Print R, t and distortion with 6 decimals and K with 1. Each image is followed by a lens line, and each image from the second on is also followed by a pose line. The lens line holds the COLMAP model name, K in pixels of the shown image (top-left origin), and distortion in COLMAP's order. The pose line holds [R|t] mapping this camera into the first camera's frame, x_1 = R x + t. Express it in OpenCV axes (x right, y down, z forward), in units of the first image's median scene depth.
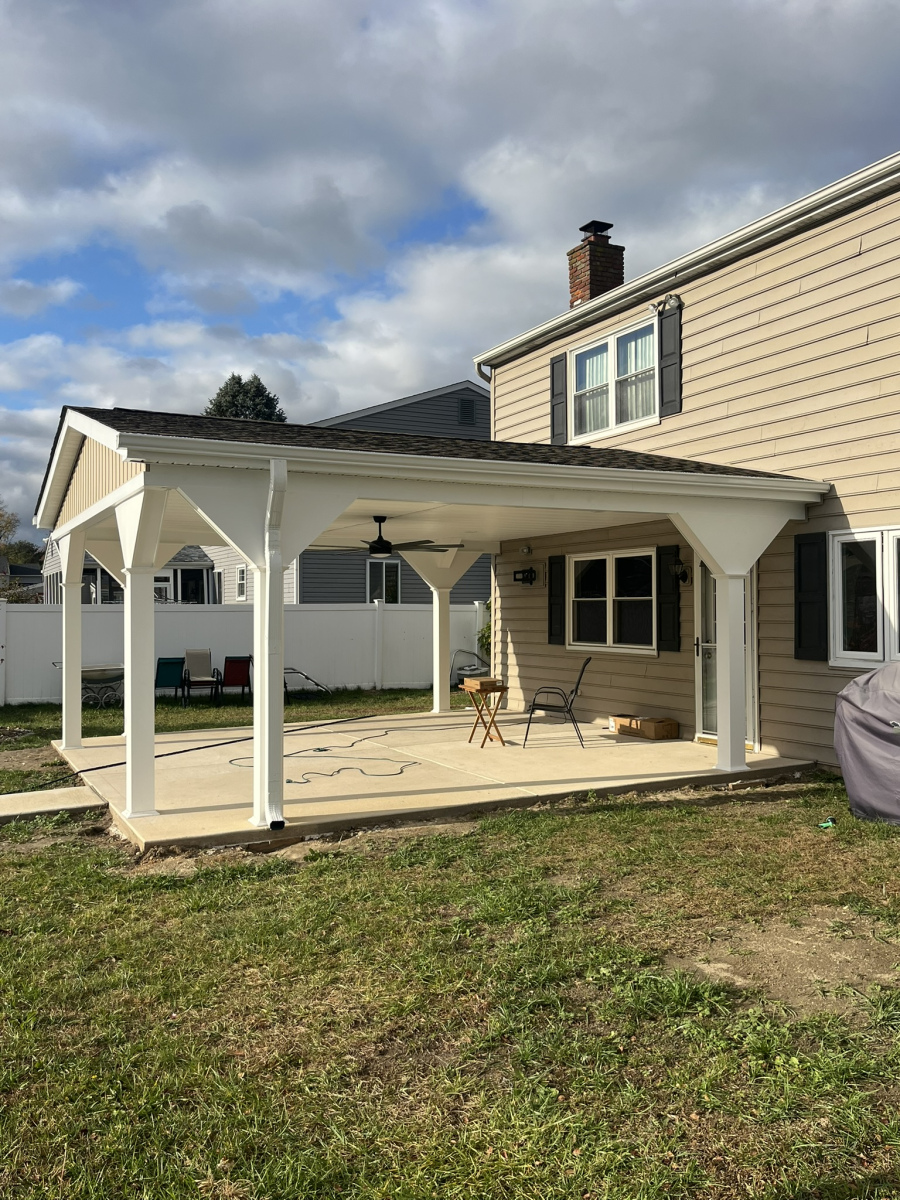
lens RADIAL K [[1023.3, 0, 450.0], [0, 1023.3, 600.0], [0, 0, 1]] dist [0.113741, -0.154695]
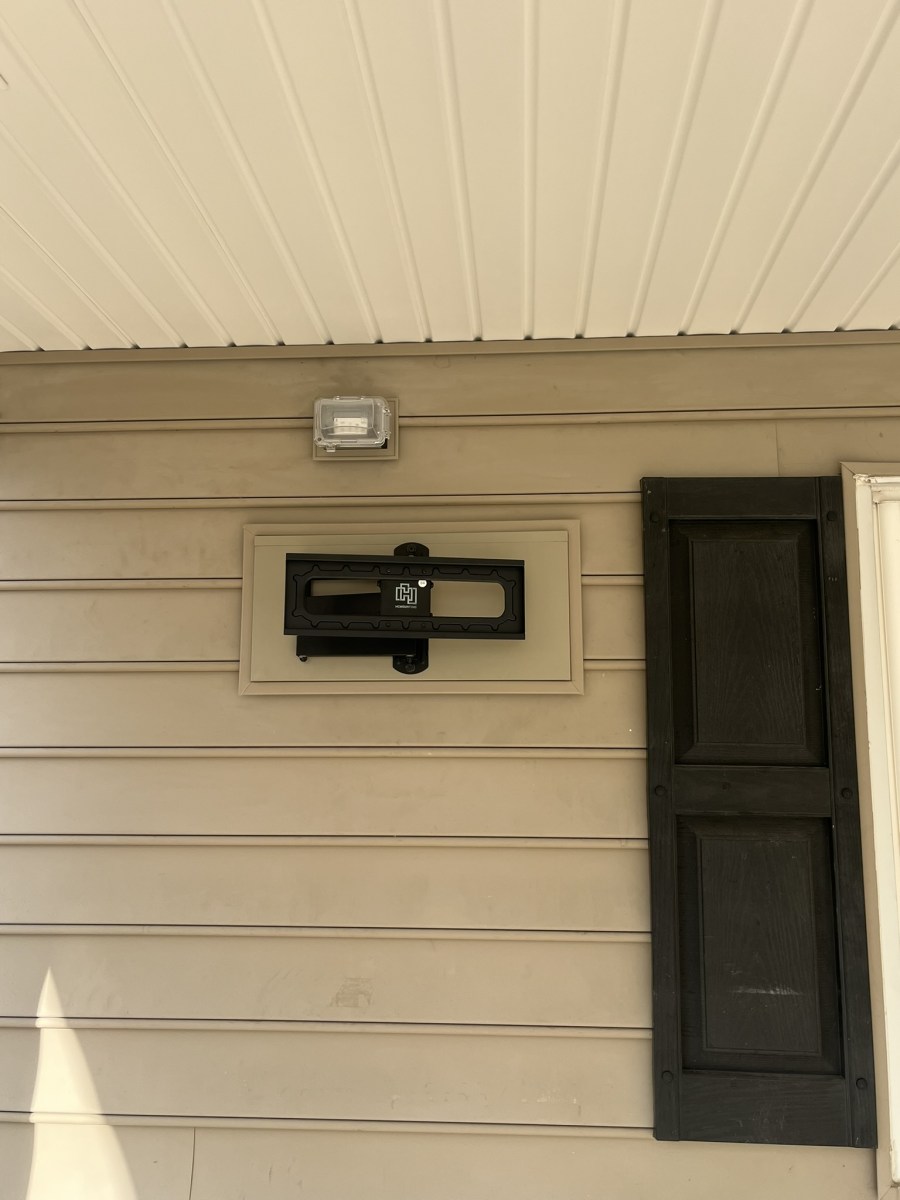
lens RADIAL K [[1023.3, 0, 450.0], [0, 1023.3, 600.0], [0, 0, 1]] dist [0.113741, -0.154695]
pose [[0.504097, 0.116725, 0.855722, -0.037983], [-0.009483, 0.991513, -0.129661, -0.007037], [-0.863595, 0.057247, 0.500926, 0.979779]]
